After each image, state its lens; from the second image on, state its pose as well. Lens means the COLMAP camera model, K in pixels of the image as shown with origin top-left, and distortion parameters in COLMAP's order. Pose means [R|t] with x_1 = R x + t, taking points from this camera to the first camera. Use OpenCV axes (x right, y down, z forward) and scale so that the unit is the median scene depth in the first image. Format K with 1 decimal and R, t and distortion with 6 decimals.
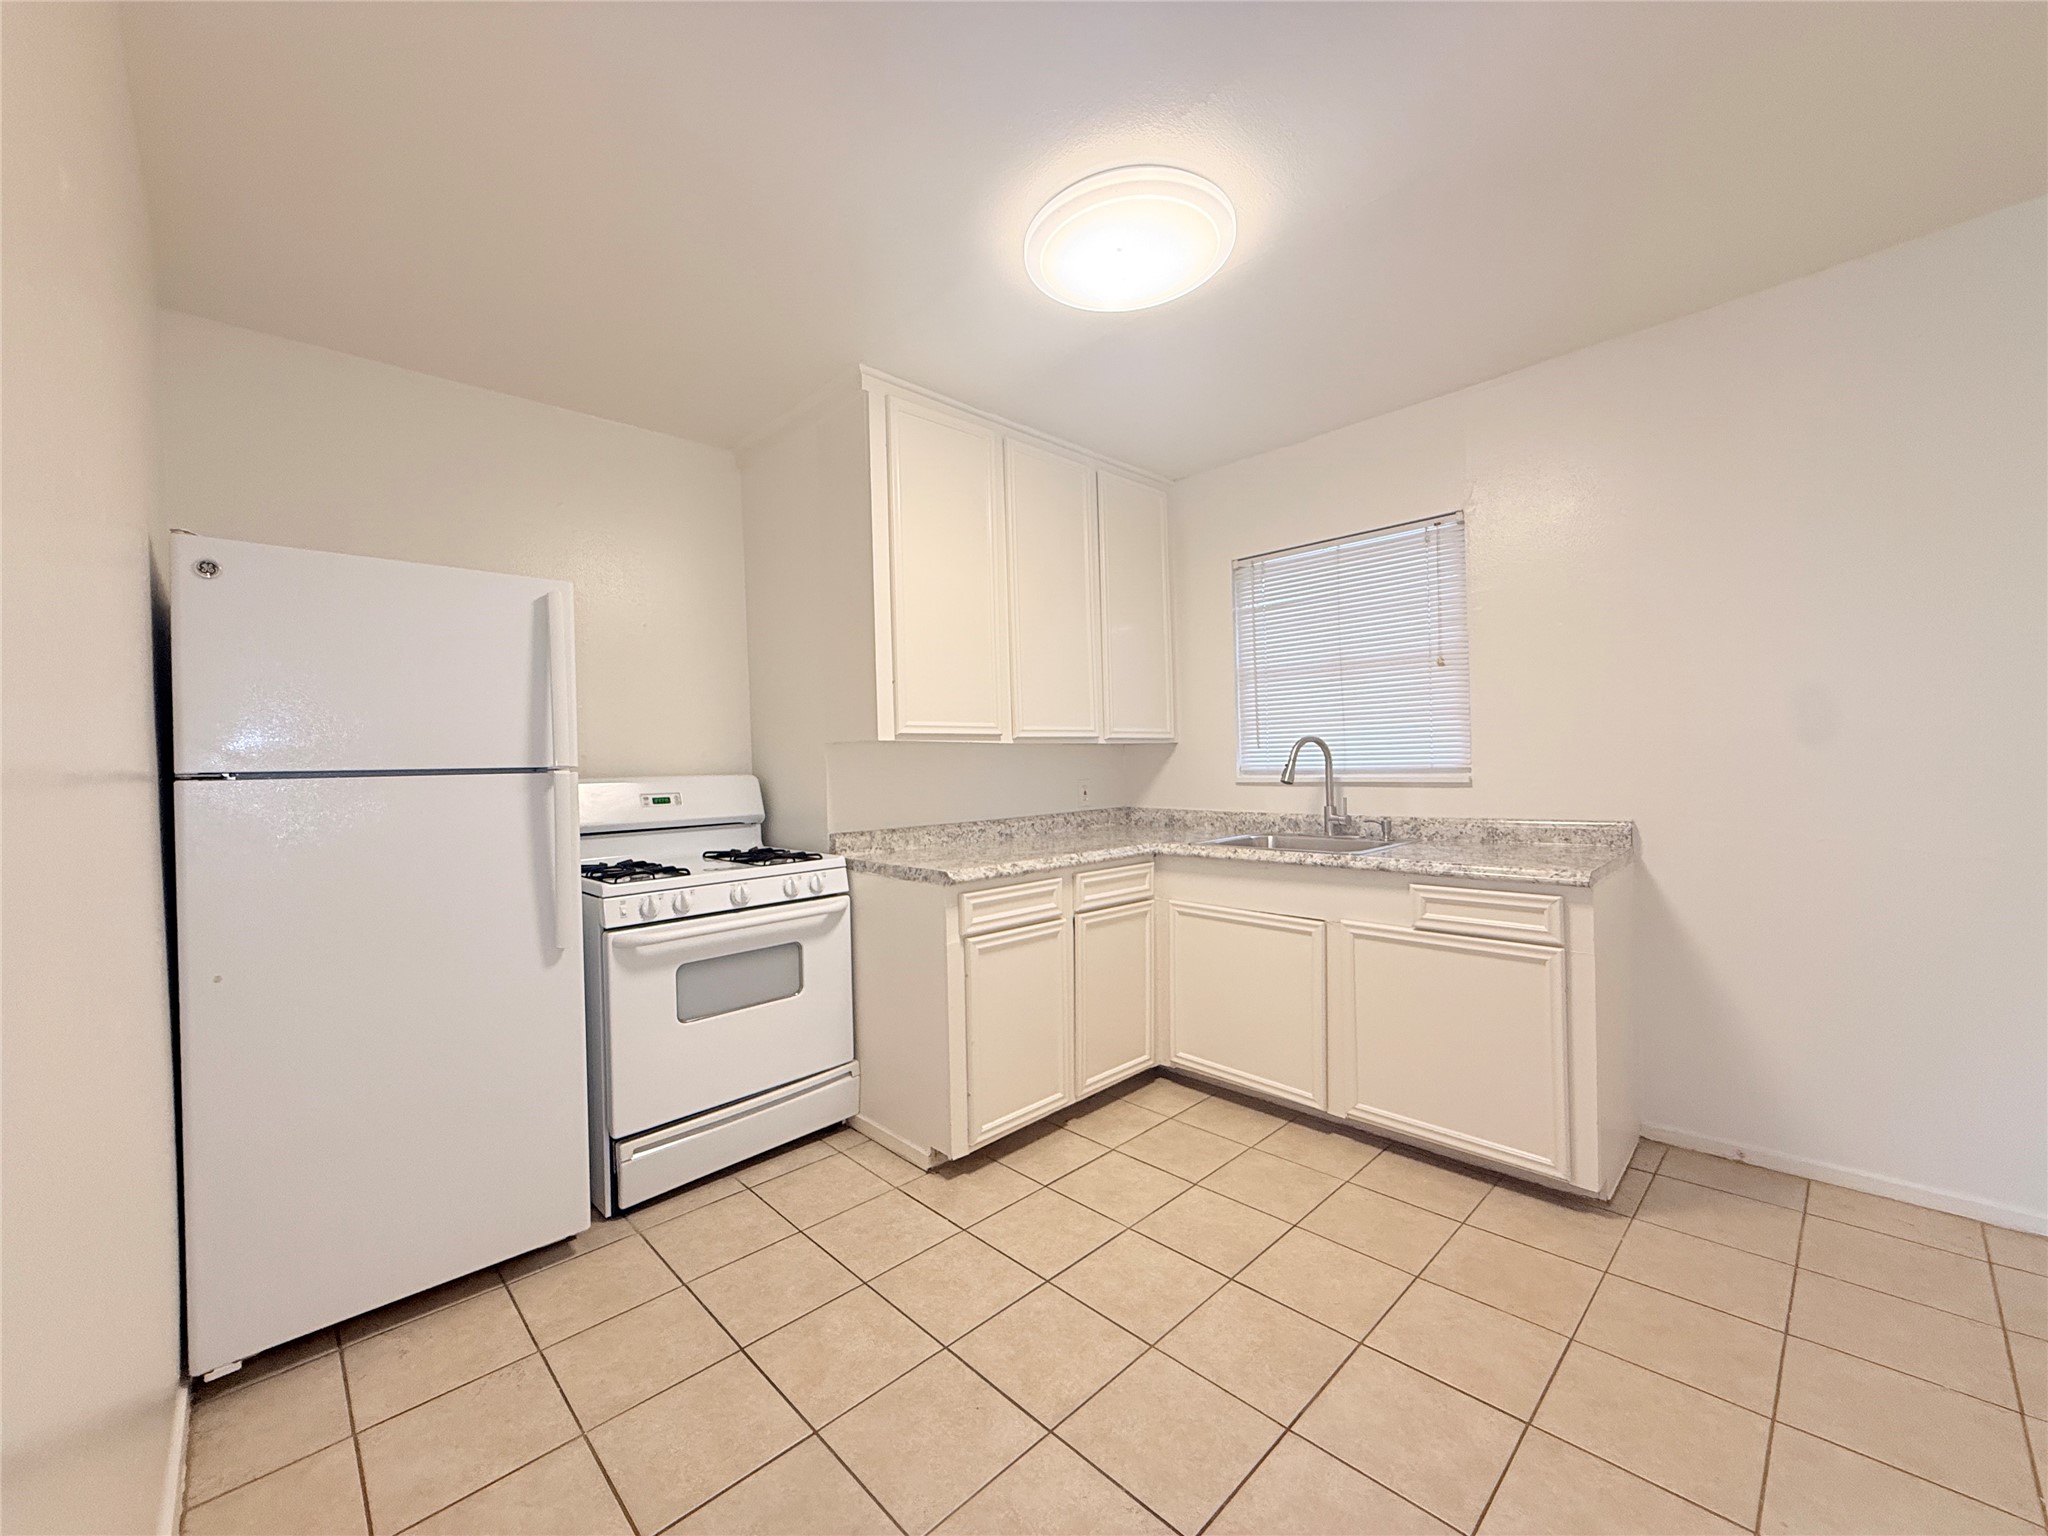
lens RADIAL K [[815.5, 0, 1020.3], [0, 815.5, 767.5], [0, 0, 1]] dist [-0.000056, 0.000236]
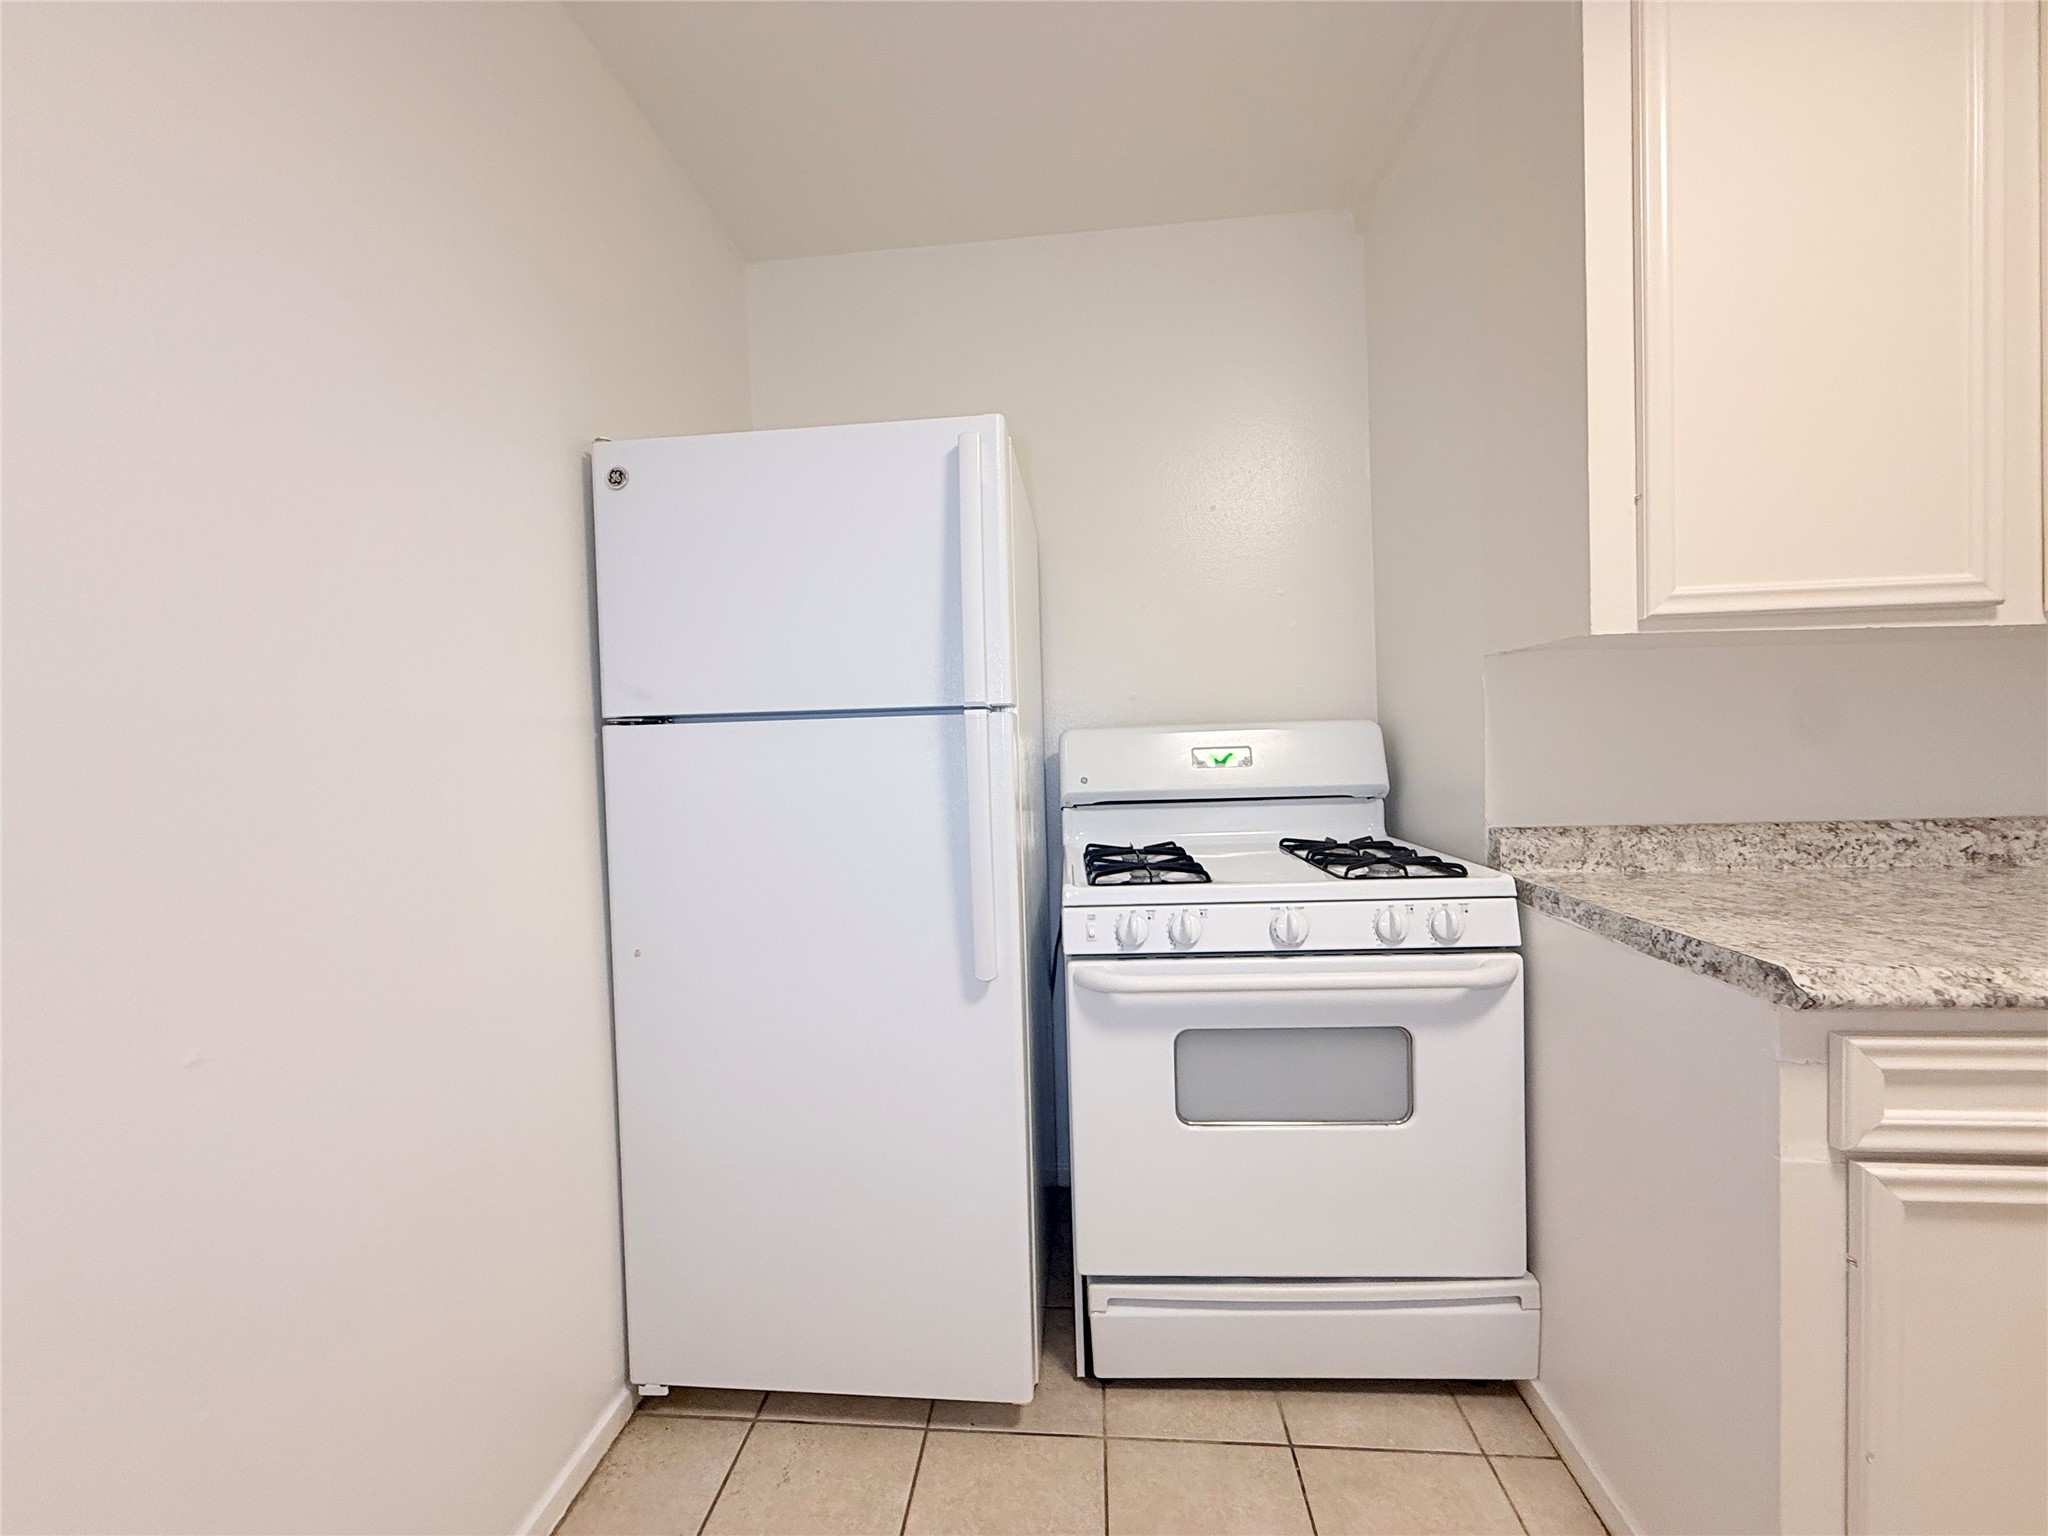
lens RADIAL K [[815.5, 0, 1020.3], [0, 815.5, 767.5], [0, 0, 1]] dist [-0.000056, 0.000236]
pose [[0.656994, 0.028757, -0.753347, -0.039132], [0.011323, 0.998783, 0.048000, 0.014547], [0.753811, -0.040065, 0.655869, 0.459294]]
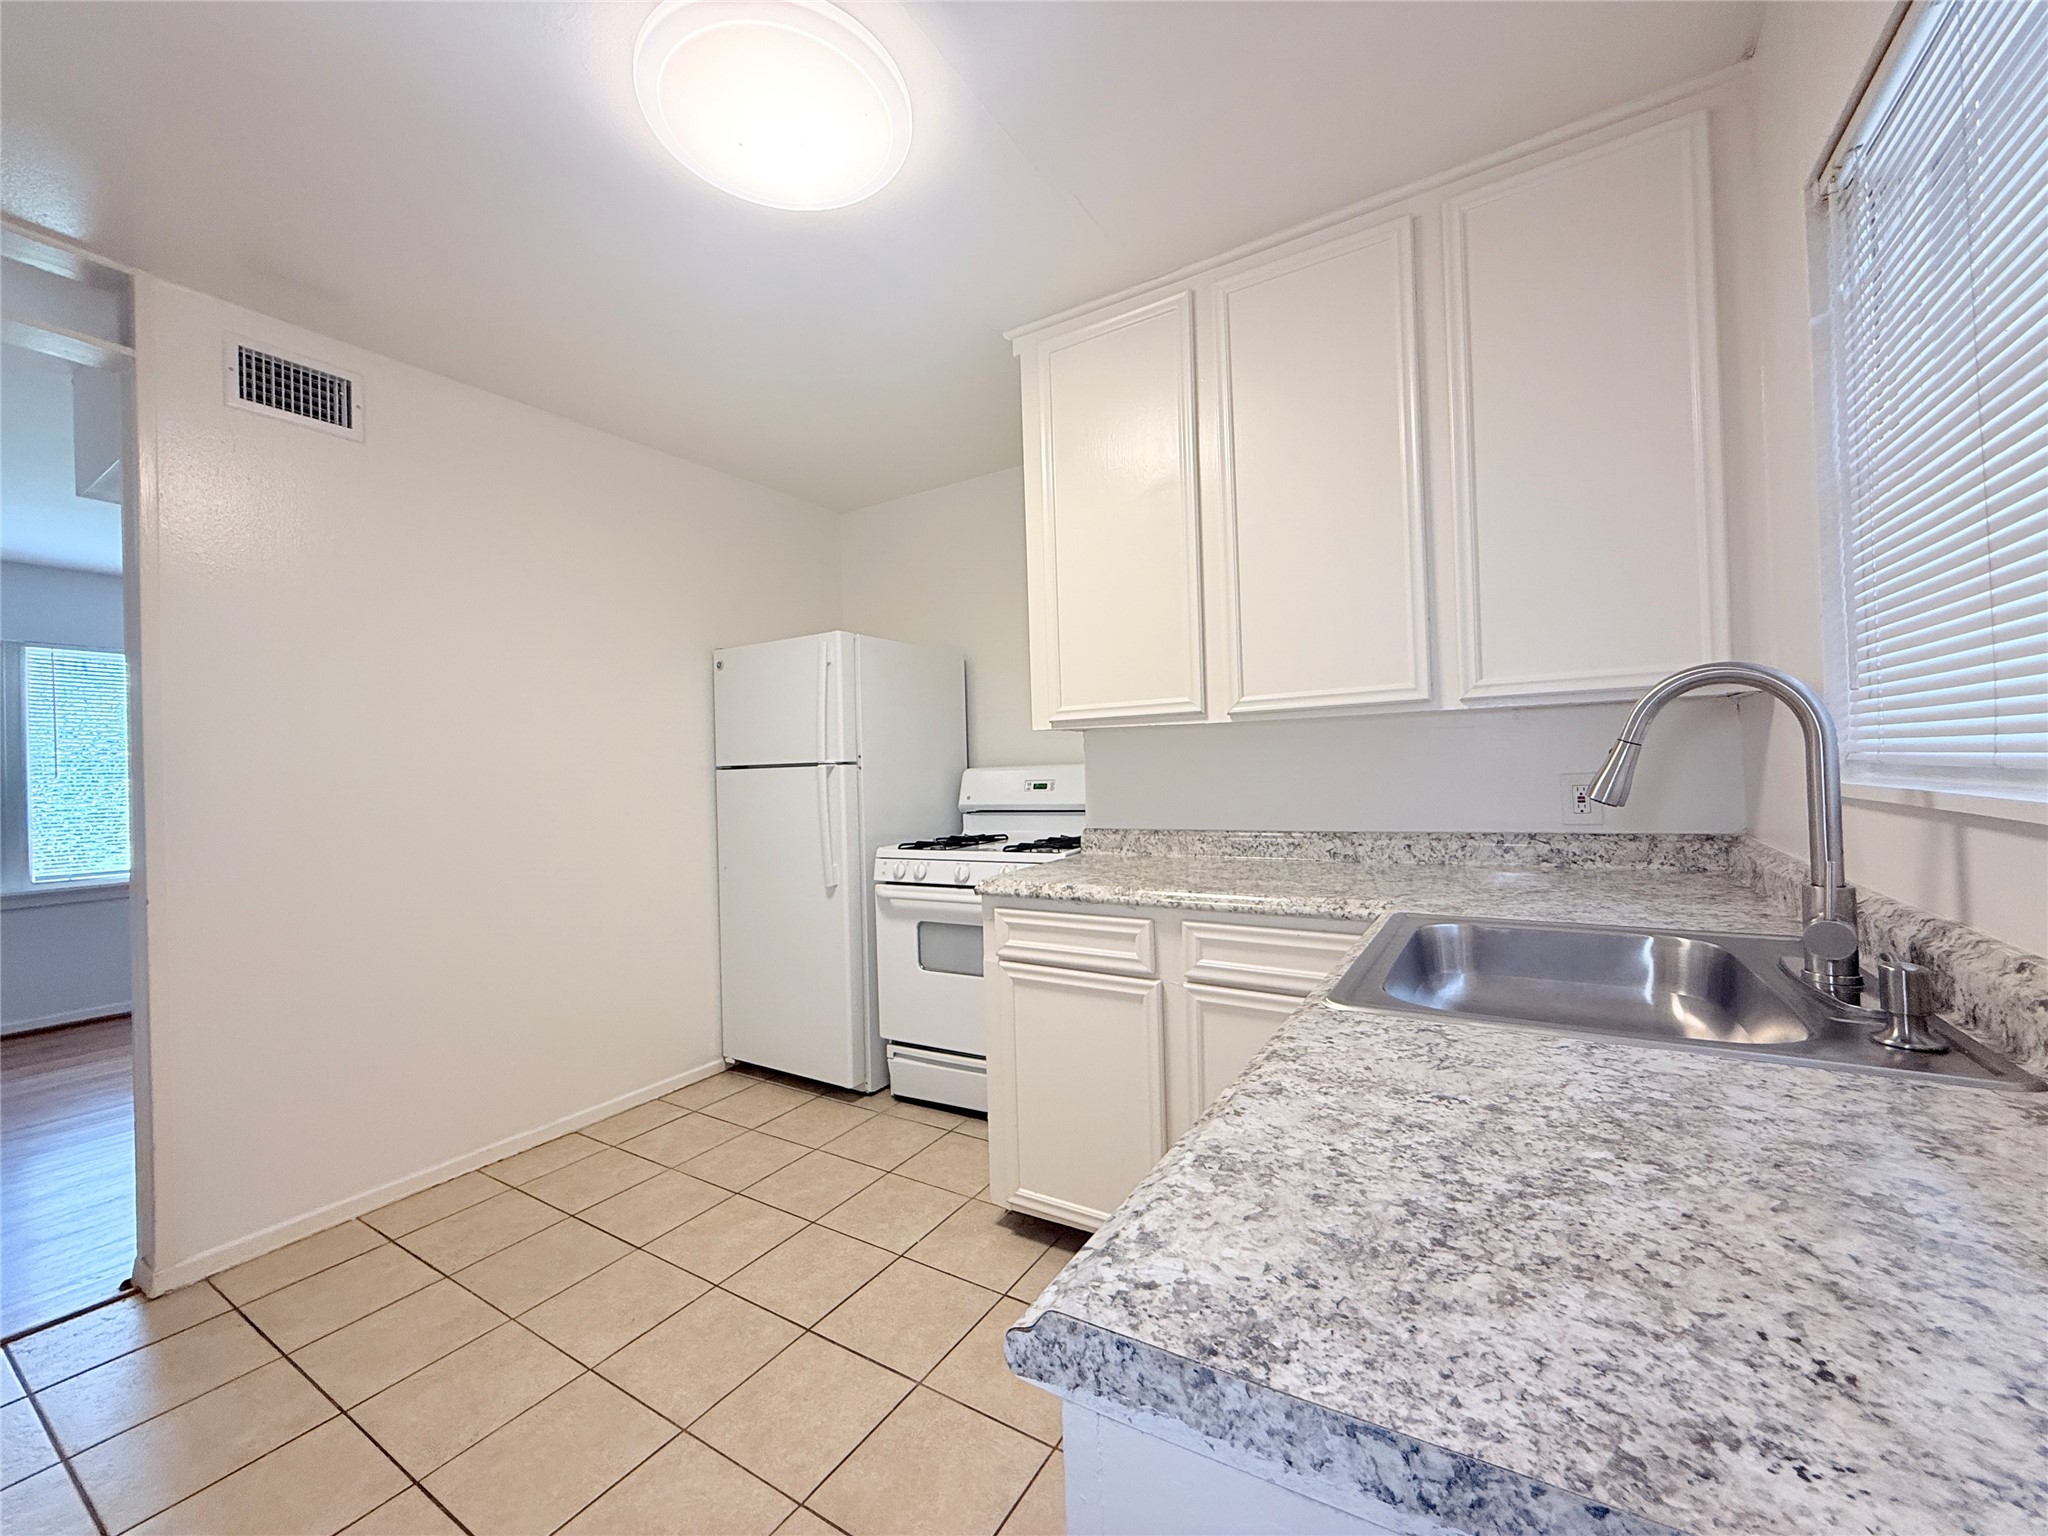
lens RADIAL K [[815.5, 0, 1020.3], [0, 815.5, 767.5], [0, 0, 1]] dist [-0.000056, 0.000236]
pose [[0.242377, 0.014769, -0.970070, 0.716017], [0.020458, 0.999584, 0.020330, -0.010314], [0.969966, -0.024773, 0.241974, 0.757344]]
